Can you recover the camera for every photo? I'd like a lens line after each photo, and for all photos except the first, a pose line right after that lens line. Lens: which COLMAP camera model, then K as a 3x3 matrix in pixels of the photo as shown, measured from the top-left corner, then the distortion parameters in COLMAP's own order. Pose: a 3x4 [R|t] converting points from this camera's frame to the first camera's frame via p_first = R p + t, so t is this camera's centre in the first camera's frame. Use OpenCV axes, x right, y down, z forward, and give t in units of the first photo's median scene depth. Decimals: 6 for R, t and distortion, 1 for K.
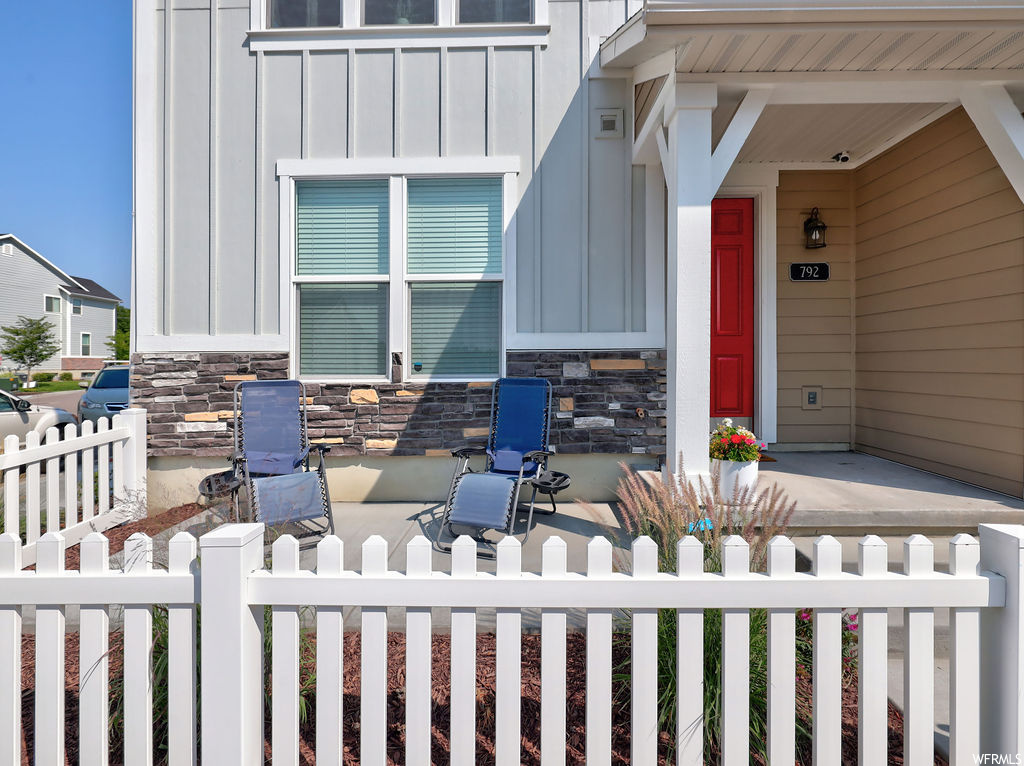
lens RADIAL K [[491.3, 0, 515.2], [0, 491.3, 362.6], [0, 0, 1]] dist [-0.000001, -0.000047]
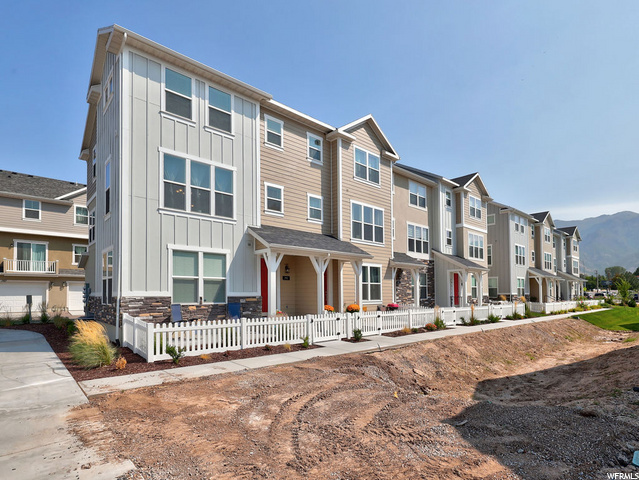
lens RADIAL K [[360.7, 0, 349.5], [0, 360.7, 289.9], [0, 0, 1]] dist [0.001019, 0.000283]
pose [[0.692490, 0.015388, 0.721264, -1.489388], [0.014479, 0.999275, -0.035220, 0.043245], [-0.721282, 0.034833, 0.691765, -1.836045]]
